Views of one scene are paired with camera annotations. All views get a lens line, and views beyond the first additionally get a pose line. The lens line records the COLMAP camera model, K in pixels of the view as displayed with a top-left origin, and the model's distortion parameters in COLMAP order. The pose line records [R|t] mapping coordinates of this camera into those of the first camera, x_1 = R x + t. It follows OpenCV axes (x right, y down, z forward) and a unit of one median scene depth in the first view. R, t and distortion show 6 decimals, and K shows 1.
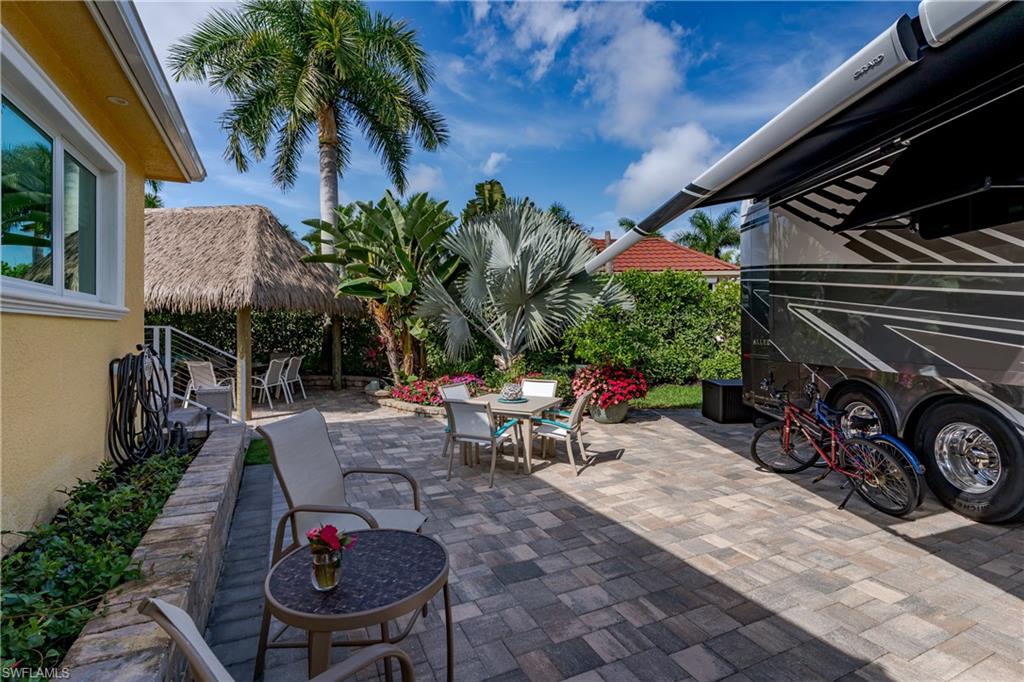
lens RADIAL K [[487.1, 0, 512.1], [0, 487.1, 332.8], [0, 0, 1]] dist [-0.001644, 0.000001]
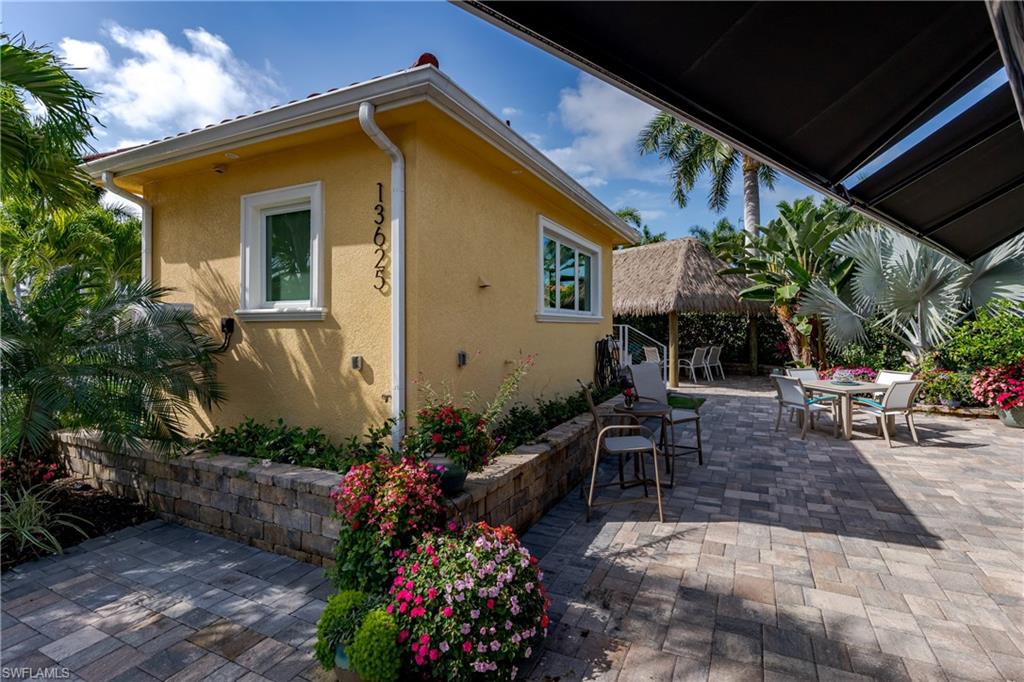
lens RADIAL K [[487.8, 0, 515.4], [0, 487.8, 324.6], [0, 0, 1]] dist [0.000422, -0.000362]
pose [[0.619183, -0.004817, -0.785232, 0.297730], [-0.000070, 0.999981, -0.006189, -0.002561], [0.785247, 0.003887, 0.619171, -0.282366]]
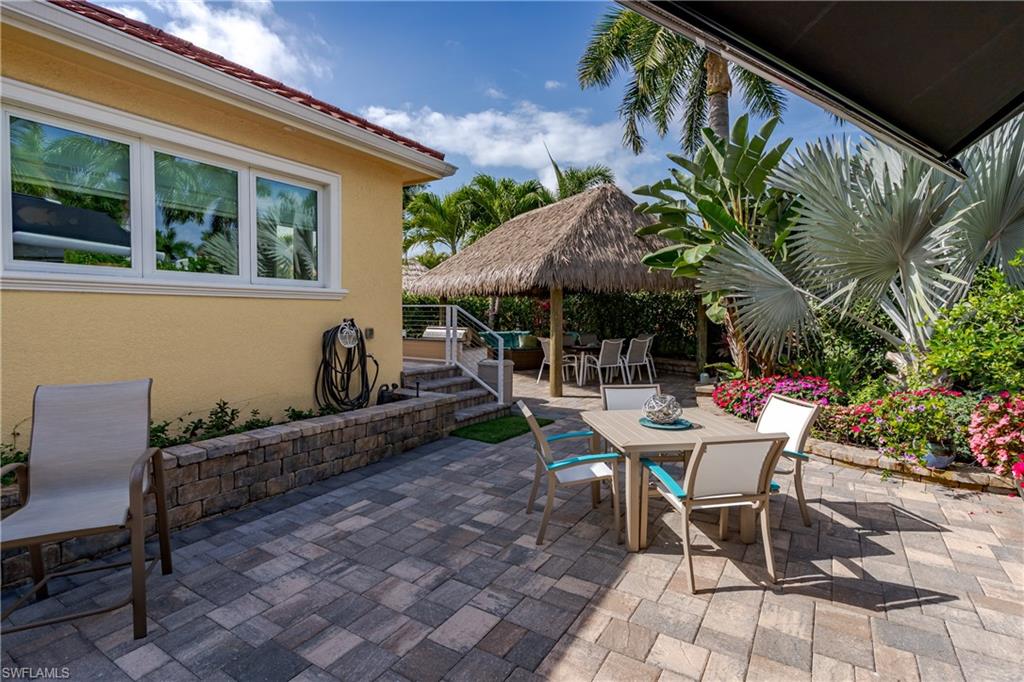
lens RADIAL K [[495.8, 0, 515.4], [0, 495.8, 330.5], [0, 0, 1]] dist [0.001634, 0.001107]
pose [[0.535757, 0.034971, -0.843647, 0.268339], [-0.010155, 0.999337, 0.034976, 0.003290], [0.844311, -0.010172, 0.535757, 0.334845]]
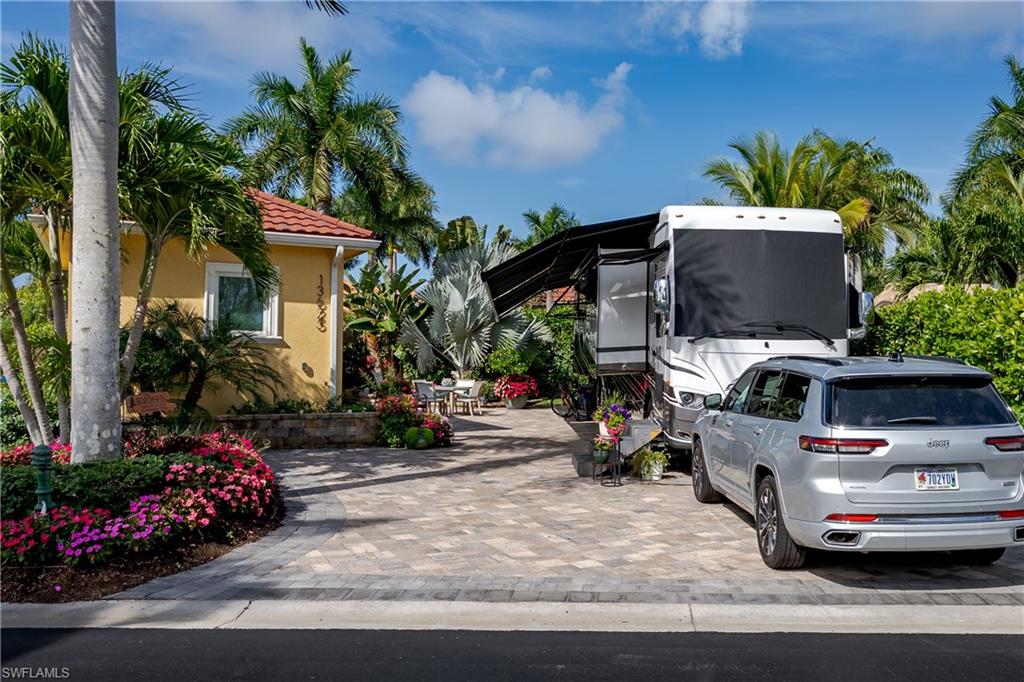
lens RADIAL K [[886.4, 0, 601.0], [0, 886.4, 345.8], [0, 0, 1]] dist [-0.000901, 0.000416]
pose [[0.998084, 0.012460, 0.060610, 0.277104], [-0.011308, 0.999750, -0.019312, 0.019872], [-0.060836, 0.018590, 0.997975, -1.852246]]
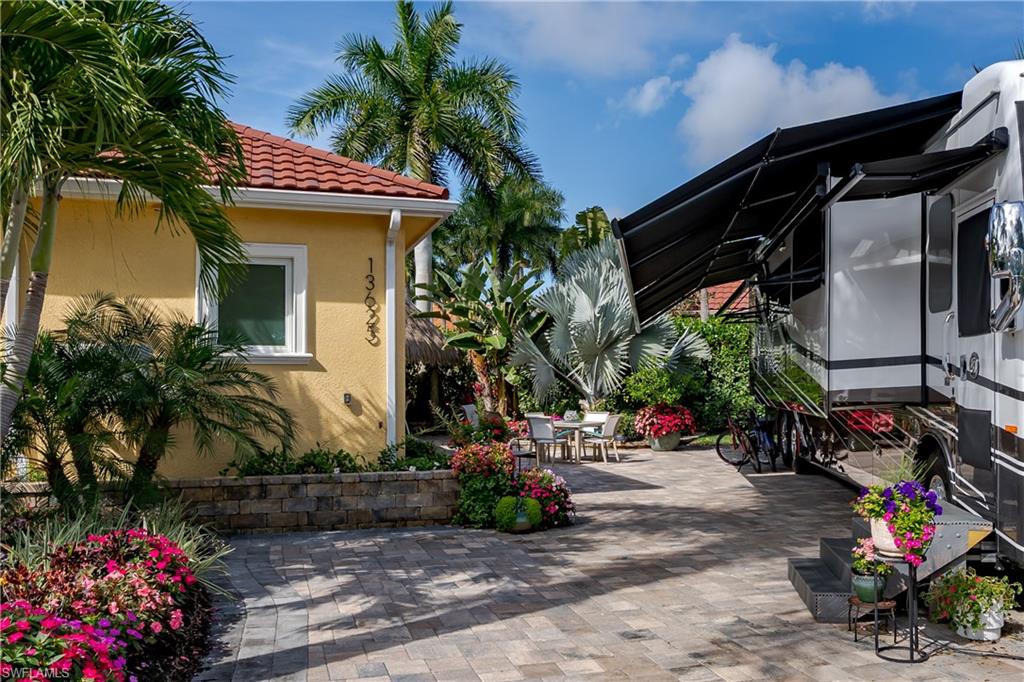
lens RADIAL K [[921.0, 0, 564.1], [0, 921.0, 378.9], [0, 0, 1]] dist [-0.009143, -0.005235]
pose [[0.991301, -0.001927, -0.131597, 0.232489], [0.000926, 0.999970, -0.007667, 0.017071], [0.131608, 0.007478, 0.991274, -1.219871]]
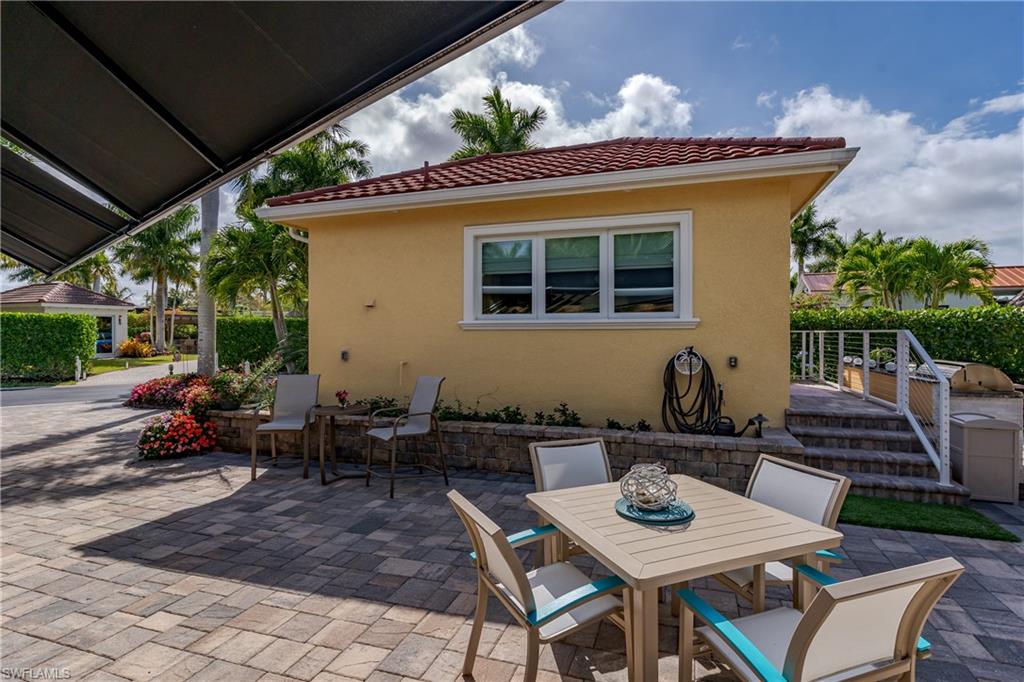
lens RADIAL K [[487.8, 0, 515.4], [0, 487.8, 324.6], [0, 0, 1]] dist [0.000422, -0.000362]
pose [[-0.682775, -0.015860, -0.730457, 0.247343], [-0.000715, 0.999778, -0.021039, -0.002800], [0.730629, -0.013843, -0.682635, 0.777859]]
